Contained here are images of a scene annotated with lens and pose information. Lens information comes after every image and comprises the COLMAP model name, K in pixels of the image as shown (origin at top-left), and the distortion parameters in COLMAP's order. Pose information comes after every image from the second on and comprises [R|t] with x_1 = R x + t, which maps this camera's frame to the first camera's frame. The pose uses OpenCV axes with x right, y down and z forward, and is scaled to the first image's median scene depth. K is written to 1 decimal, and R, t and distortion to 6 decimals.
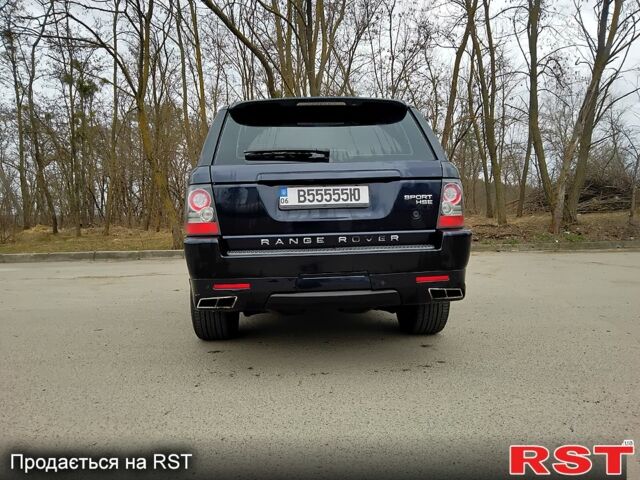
lens RADIAL K [[504.6, 0, 322.4], [0, 504.6, 240.5], [0, 0, 1]] dist [0.011429, -0.004653]
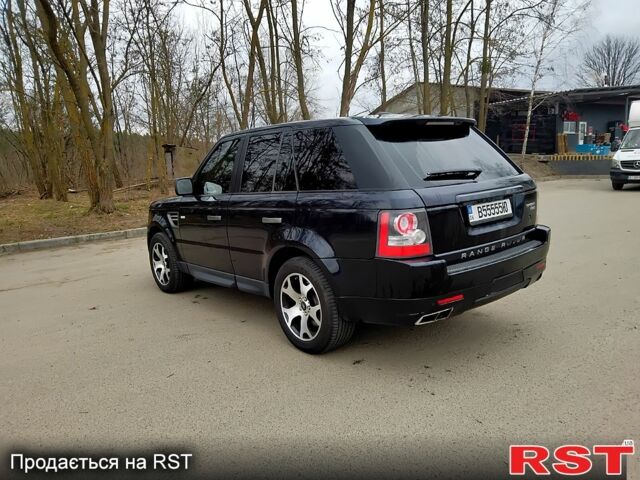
lens RADIAL K [[504.6, 0, 319.9], [0, 504.6, 236.9], [0, 0, 1]] dist [0.011429, -0.004653]
pose [[0.805253, -0.113093, 0.582045, -1.017590], [0.061067, 0.992240, 0.108310, -0.179102], [-0.589778, -0.051673, 0.805911, 0.274111]]
